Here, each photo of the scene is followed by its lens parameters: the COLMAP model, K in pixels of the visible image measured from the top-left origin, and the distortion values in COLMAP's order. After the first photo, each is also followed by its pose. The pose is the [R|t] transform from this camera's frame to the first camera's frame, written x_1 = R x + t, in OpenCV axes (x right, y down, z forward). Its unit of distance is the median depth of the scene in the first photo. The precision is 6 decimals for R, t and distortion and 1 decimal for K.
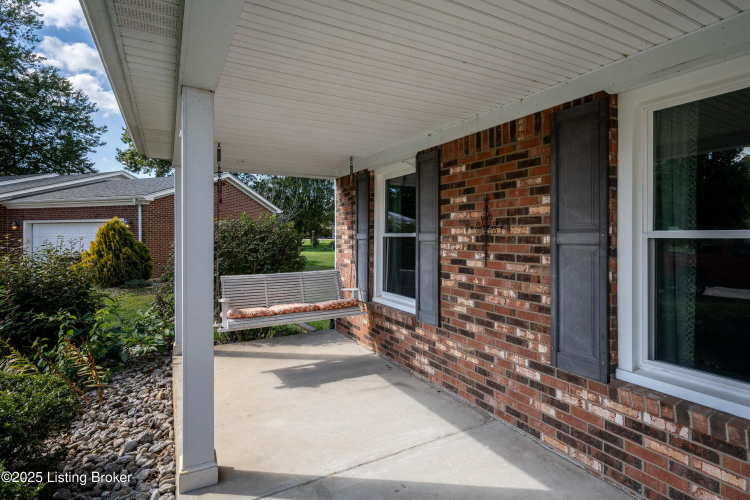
lens RADIAL K [[383.0, 0, 363.6], [0, 383.0, 234.6], [0, 0, 1]] dist [0.001066, -0.000646]
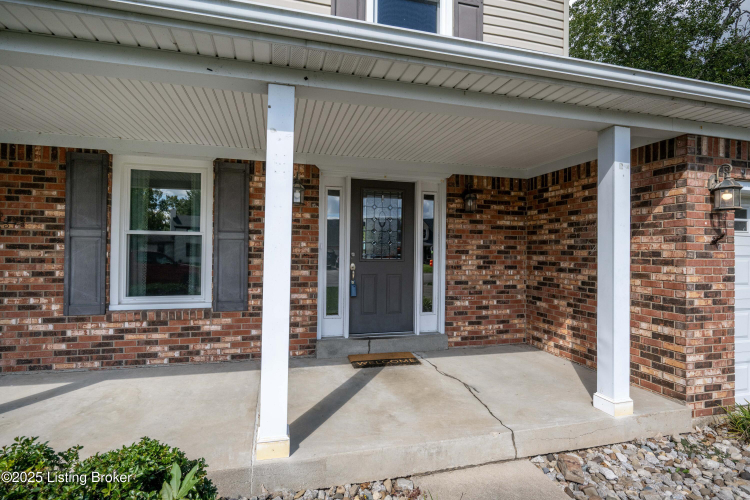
lens RADIAL K [[383.0, 0, 375.4], [0, 383.0, 247.9], [0, 0, 1]] dist [0.001066, -0.000646]
pose [[0.212265, 0.005025, 0.977199, -0.737646], [-0.016198, 0.999867, -0.001623, 0.052518], [-0.977078, -0.015484, 0.212318, -0.533664]]
